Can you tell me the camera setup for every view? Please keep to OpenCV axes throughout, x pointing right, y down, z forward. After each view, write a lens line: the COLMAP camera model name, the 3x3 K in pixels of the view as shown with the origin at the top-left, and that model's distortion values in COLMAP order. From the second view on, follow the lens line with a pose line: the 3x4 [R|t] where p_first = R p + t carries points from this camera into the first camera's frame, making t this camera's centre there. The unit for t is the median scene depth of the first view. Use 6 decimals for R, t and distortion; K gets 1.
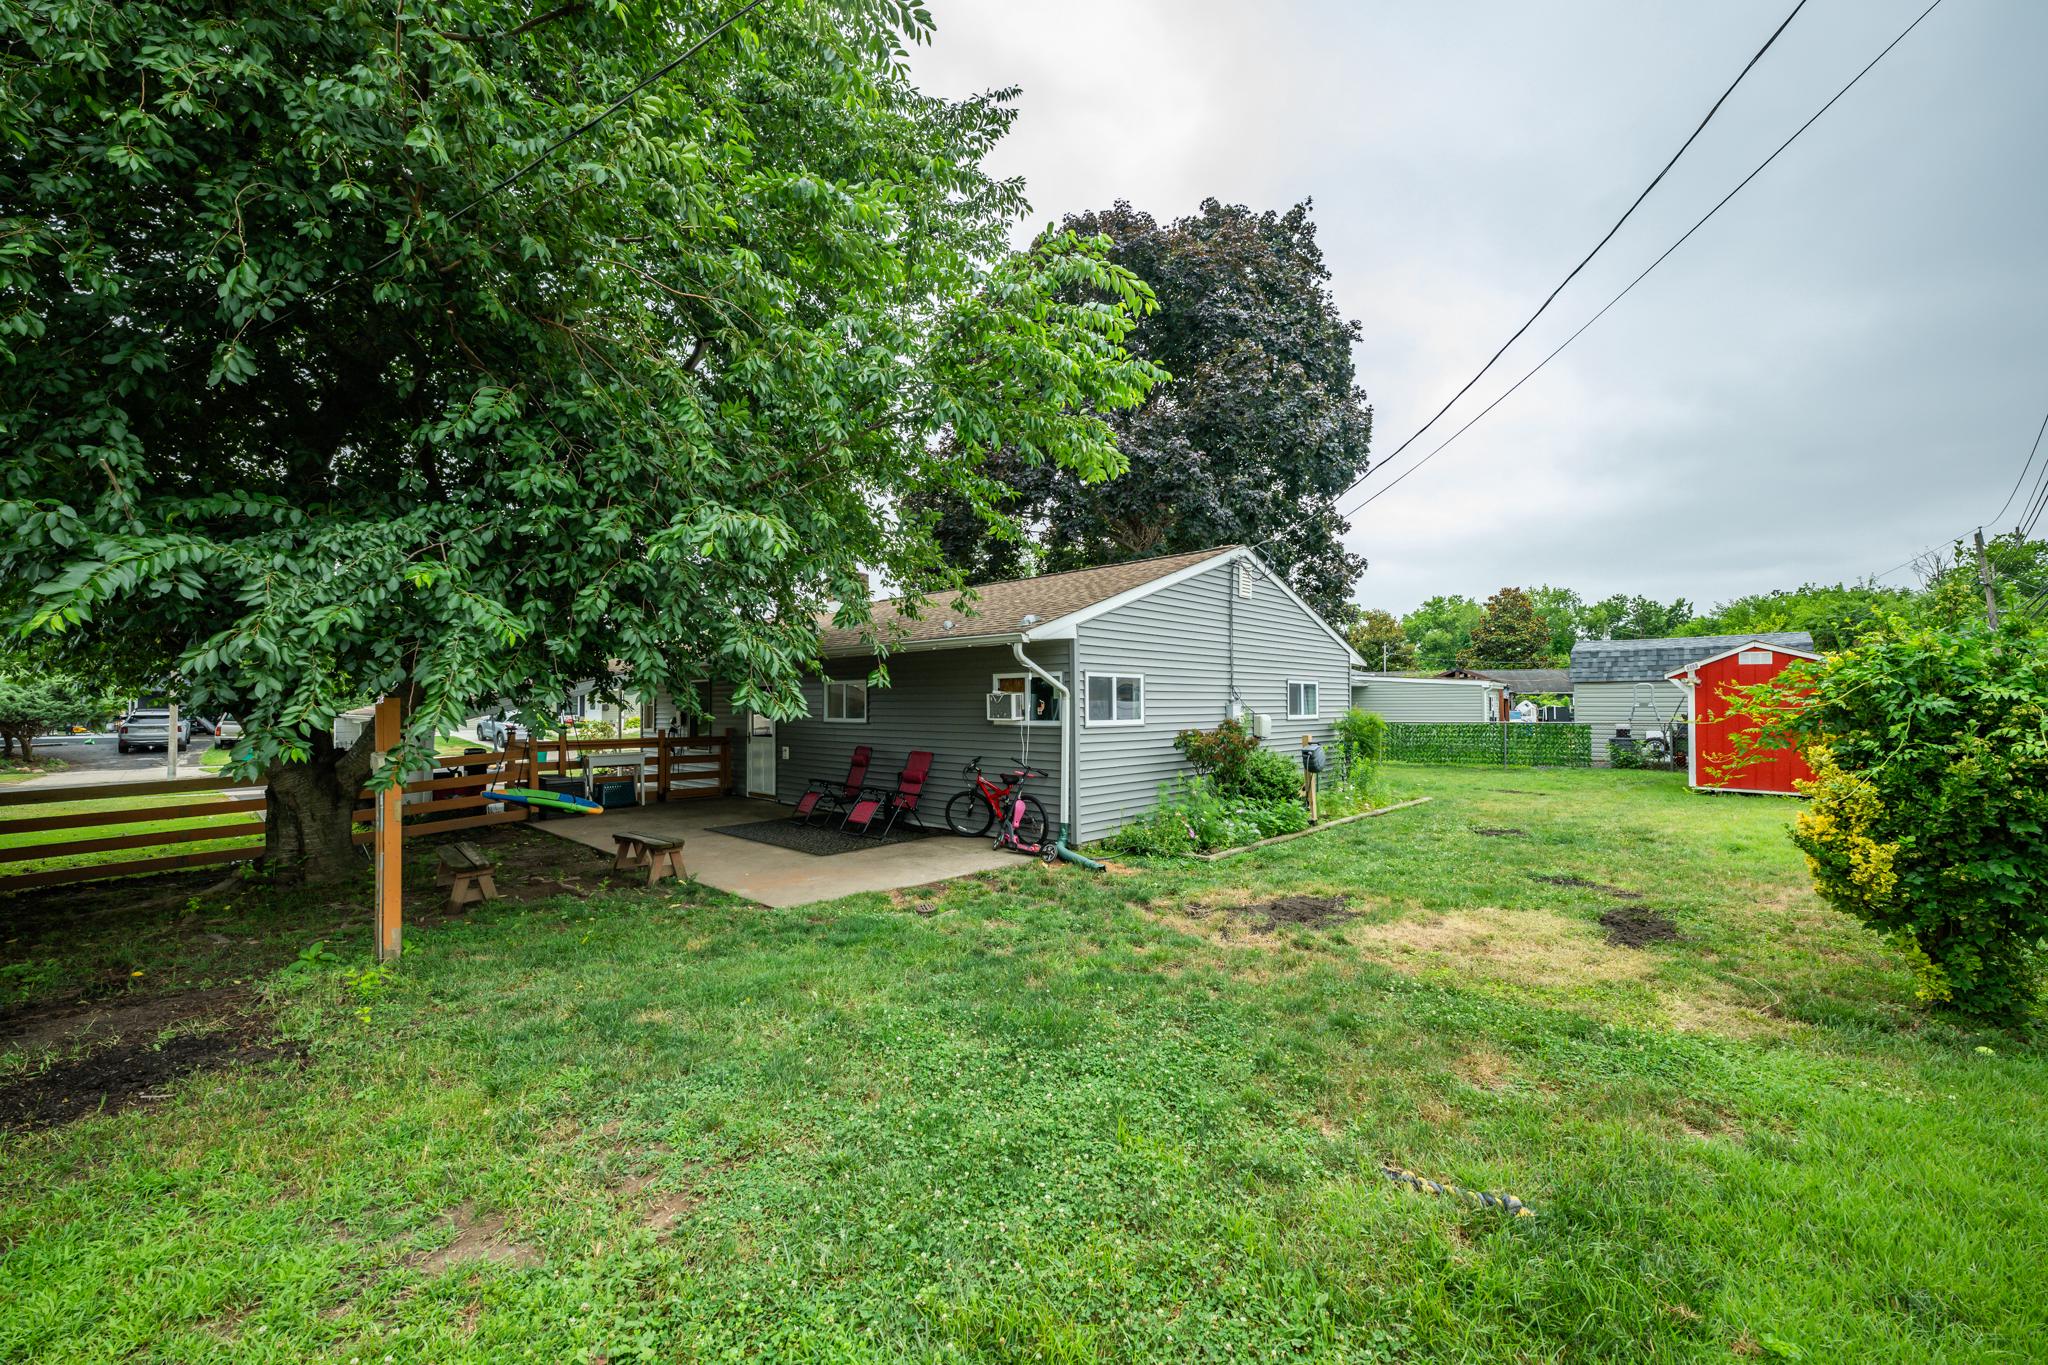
lens RADIAL K [[790.9, 0, 1024.0], [0, 790.9, 682.5], [0, 0, 1]] dist [-0.000419, -0.000078]
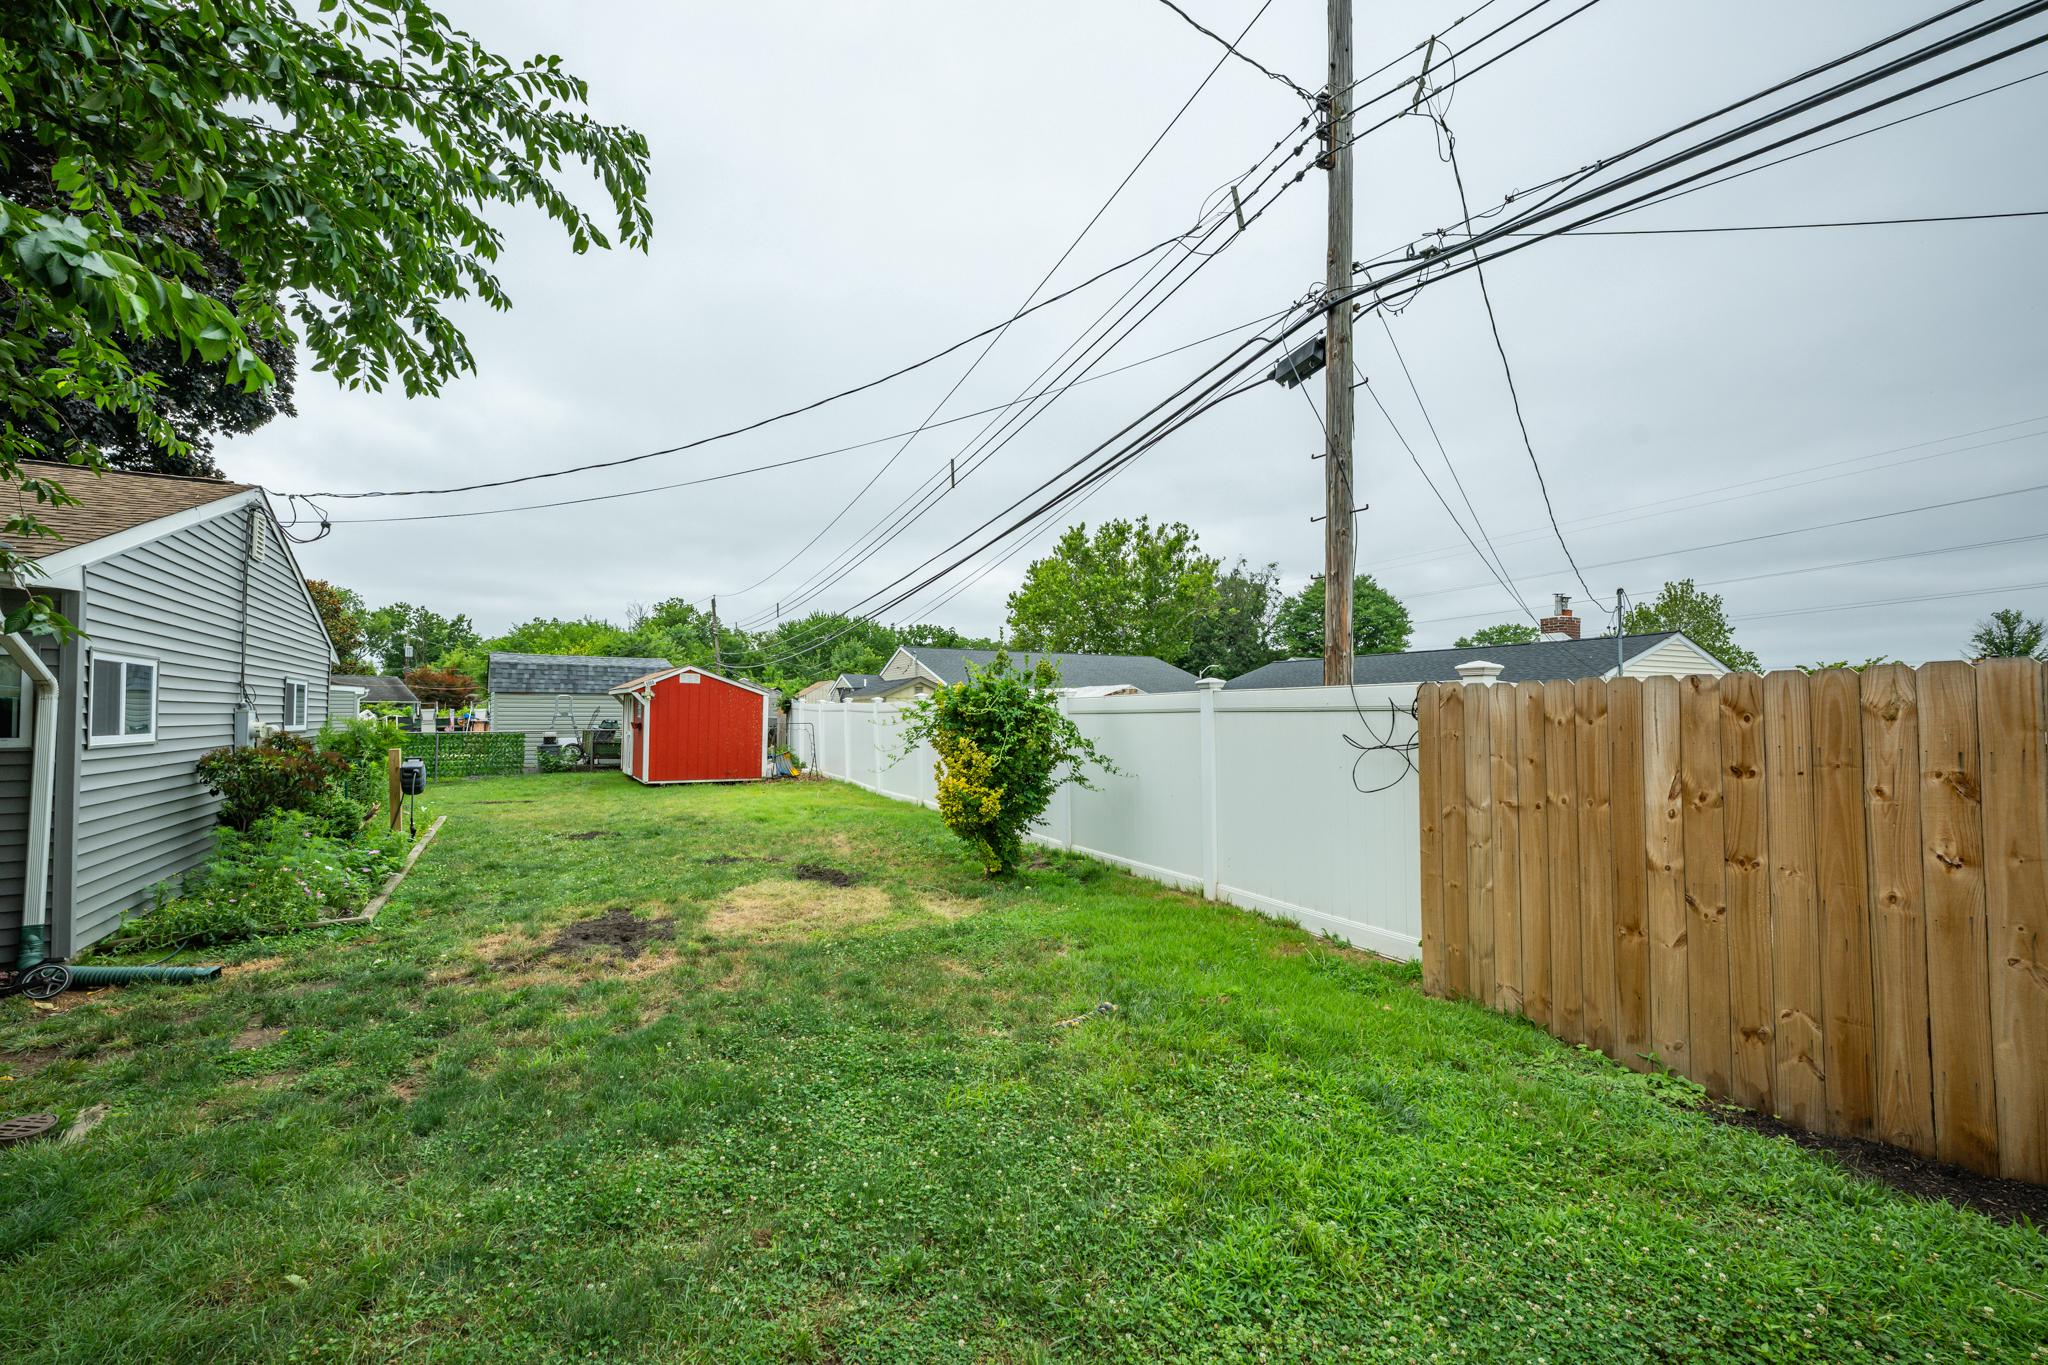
lens RADIAL K [[790.9, 0, 1024.0], [0, 790.9, 682.5], [0, 0, 1]] dist [-0.000419, -0.000078]
pose [[0.268893, 0.043020, 0.962209, -0.290298], [-0.030934, 0.998872, -0.036014, 0.008701], [-0.962673, -0.020081, 0.269920, 0.192654]]
